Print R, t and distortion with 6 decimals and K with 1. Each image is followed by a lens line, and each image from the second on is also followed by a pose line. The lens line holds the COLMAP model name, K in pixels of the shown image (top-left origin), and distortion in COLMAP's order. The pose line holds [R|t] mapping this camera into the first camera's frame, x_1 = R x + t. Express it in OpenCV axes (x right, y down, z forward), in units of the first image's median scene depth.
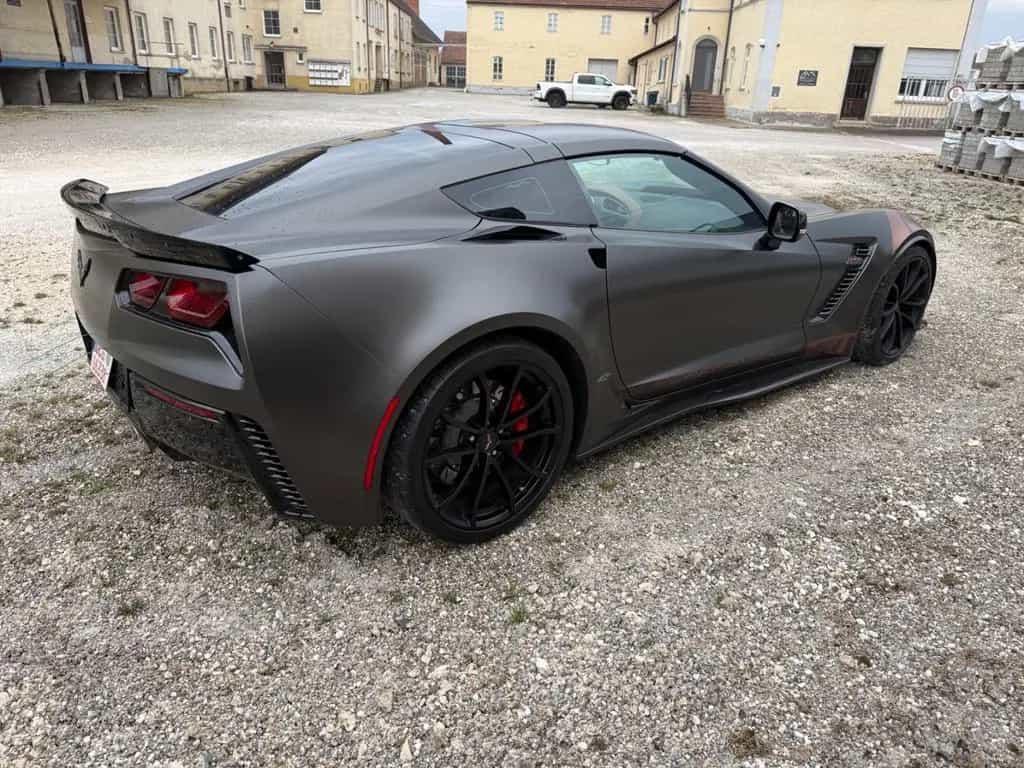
lens RADIAL K [[777.1, 0, 504.9], [0, 777.1, 380.5], [0, 0, 1]] dist [0.081564, -0.125348]
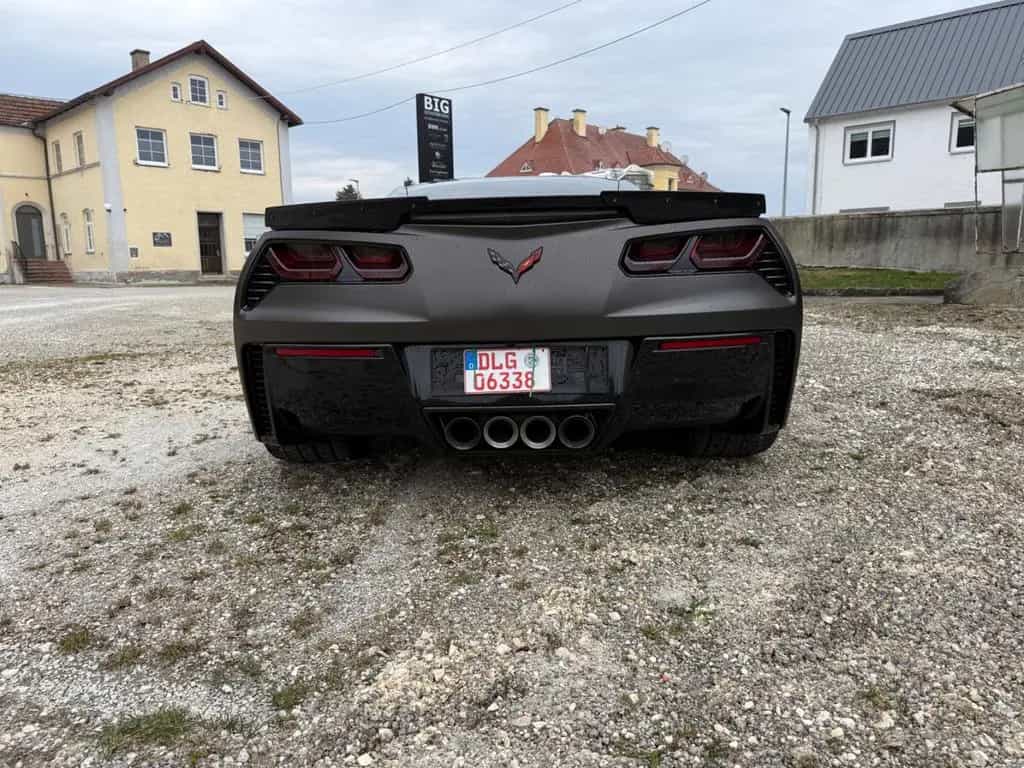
lens RADIAL K [[777.1, 0, 504.9], [0, 777.1, 380.5], [0, 0, 1]] dist [0.081564, -0.125348]
pose [[0.594482, -0.151058, 0.789793, -0.200473], [0.321769, 0.944820, -0.061489, 0.006364], [-0.736923, 0.290685, 0.610284, 0.073817]]
